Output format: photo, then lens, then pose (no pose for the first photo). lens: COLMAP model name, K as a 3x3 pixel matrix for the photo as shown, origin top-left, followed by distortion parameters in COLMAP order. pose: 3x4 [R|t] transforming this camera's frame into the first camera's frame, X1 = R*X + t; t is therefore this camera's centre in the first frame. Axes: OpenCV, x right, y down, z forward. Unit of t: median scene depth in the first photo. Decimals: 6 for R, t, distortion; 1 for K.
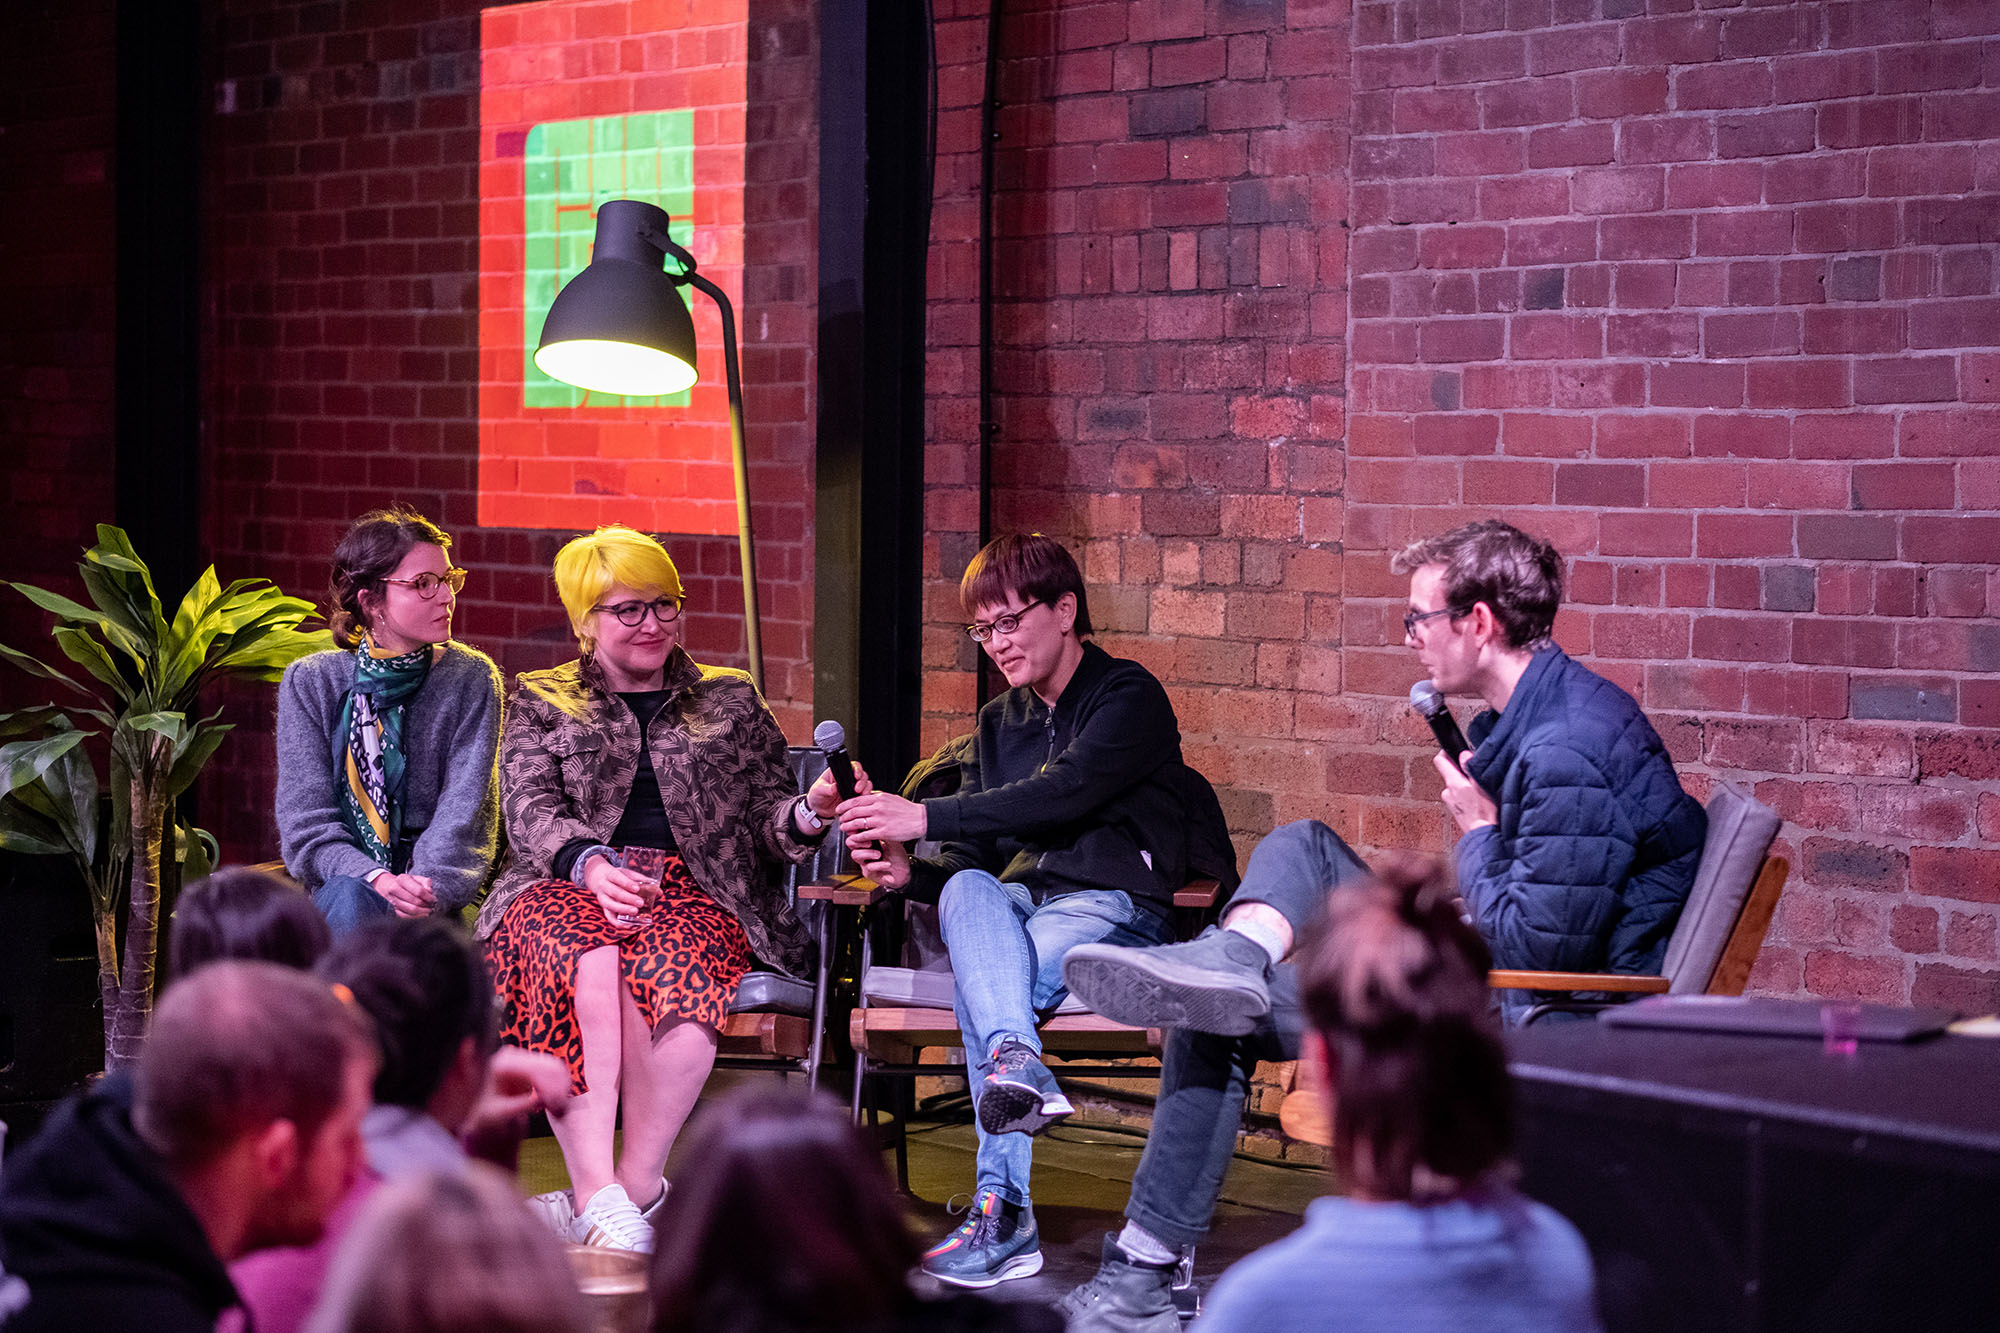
lens RADIAL K [[4863.9, 0, 1000.0], [0, 4863.9, 666.5], [0, 0, 1]] dist [0.128559, -1.317320]
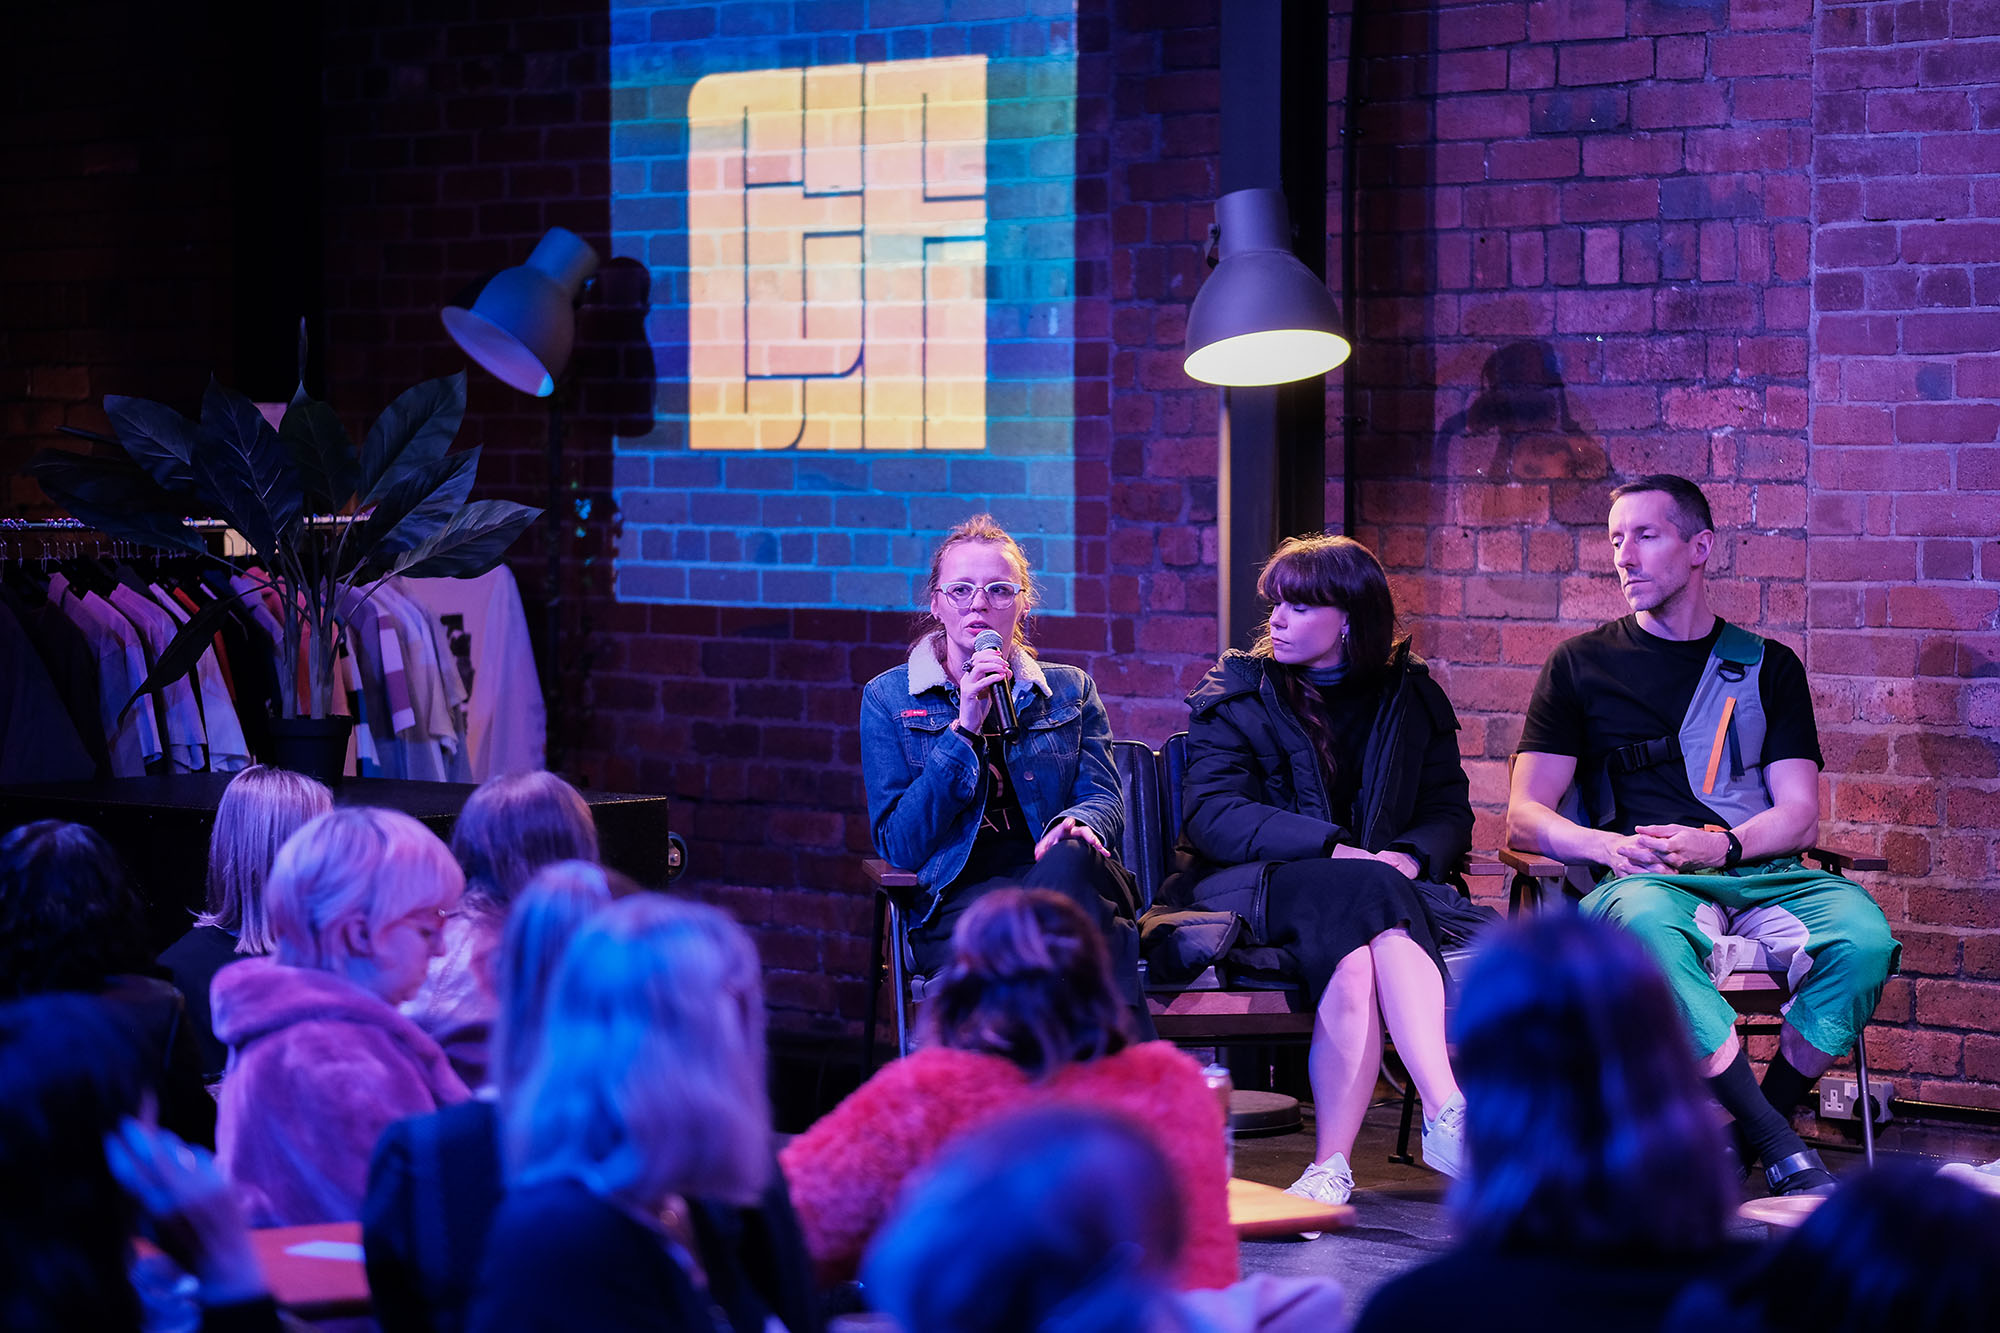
lens RADIAL K [[4863.9, 0, 1000.0], [0, 4863.9, 666.5], [0, 0, 1]] dist [0.128559, -1.317320]
pose [[0.979302, -0.024681, 0.200893, -0.300243], [0.022926, 0.999676, 0.011061, -0.011435], [-0.201101, -0.006227, 0.979551, 0.020775]]
